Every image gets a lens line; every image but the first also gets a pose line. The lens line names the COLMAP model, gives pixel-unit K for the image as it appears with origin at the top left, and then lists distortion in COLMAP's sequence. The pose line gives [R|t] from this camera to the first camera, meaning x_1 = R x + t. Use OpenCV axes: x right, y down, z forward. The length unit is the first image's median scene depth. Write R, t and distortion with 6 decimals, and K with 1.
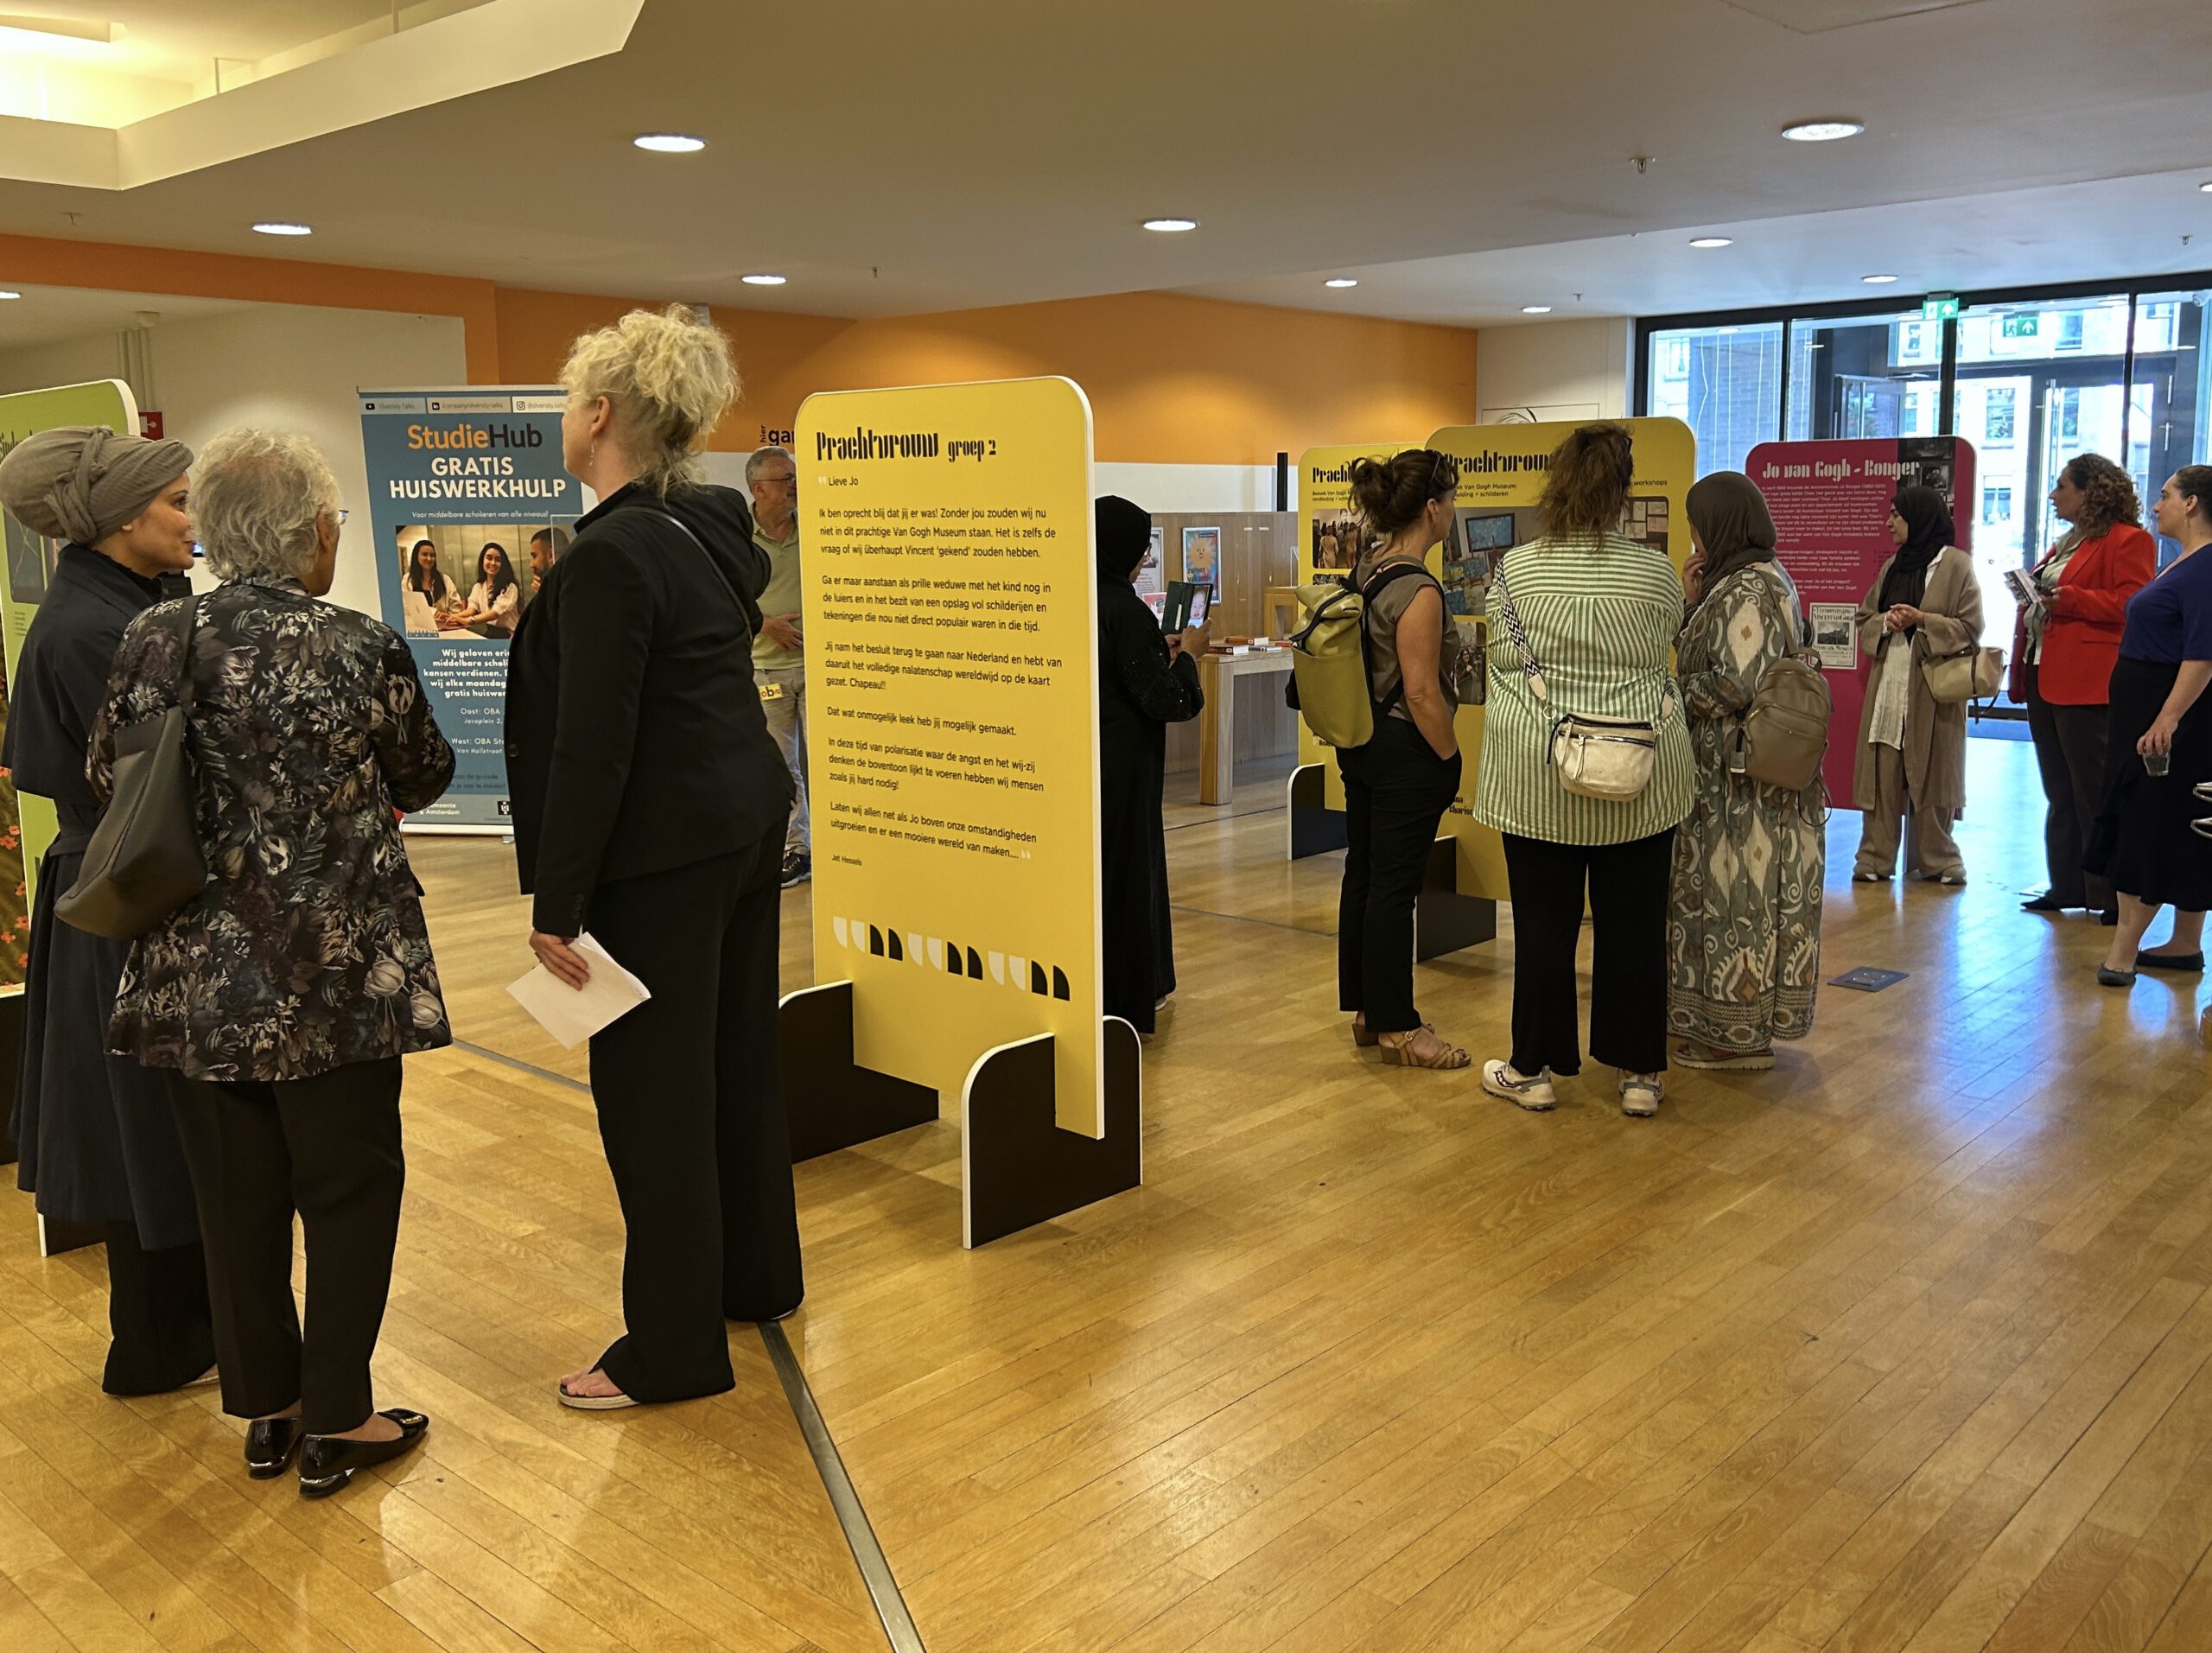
lens RADIAL K [[1905.7, 0, 1159.6], [0, 1905.7, 819.5], [0, 0, 1]] dist [0.011079, -0.006635]
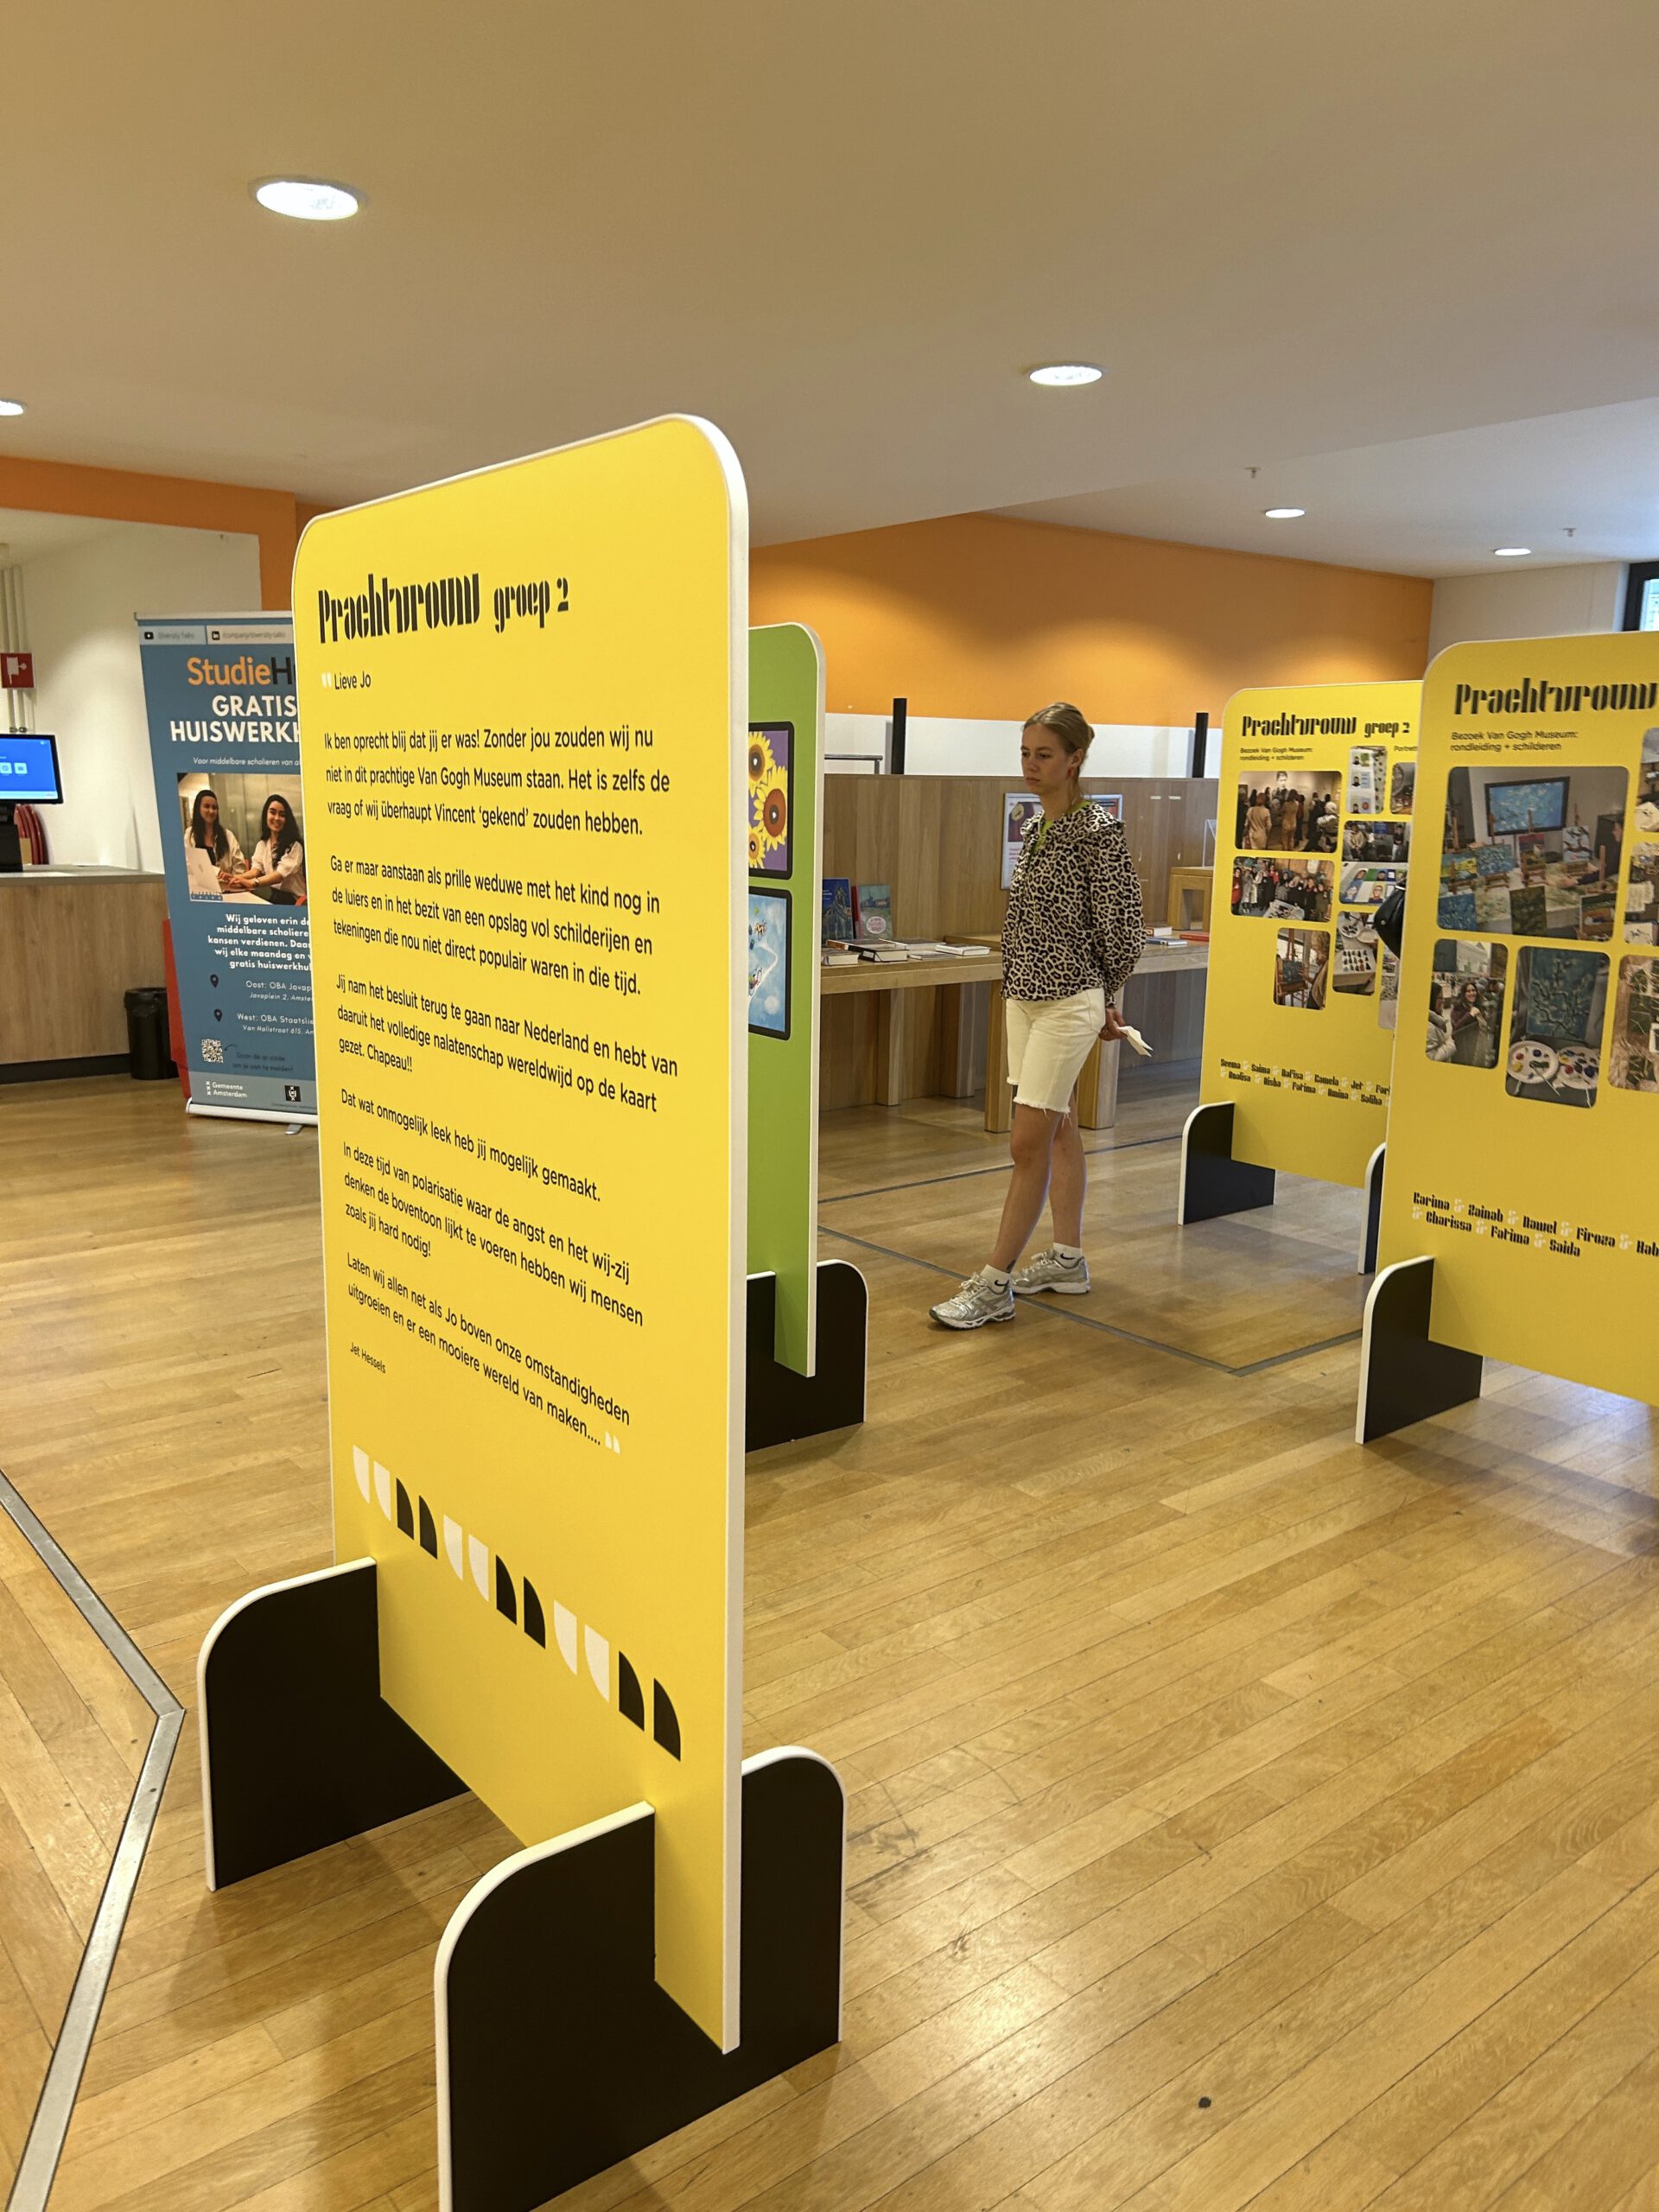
lens RADIAL K [[1684.9, 0, 740.8], [0, 1684.9, 1106.9], [0, 0, 1]] dist [0.013709, 0.000519]
pose [[0.980434, 0.056530, -0.188556, 0.025429], [-0.050603, 0.998066, 0.036103, -0.055573], [0.190233, -0.025855, 0.981399, 0.381537]]
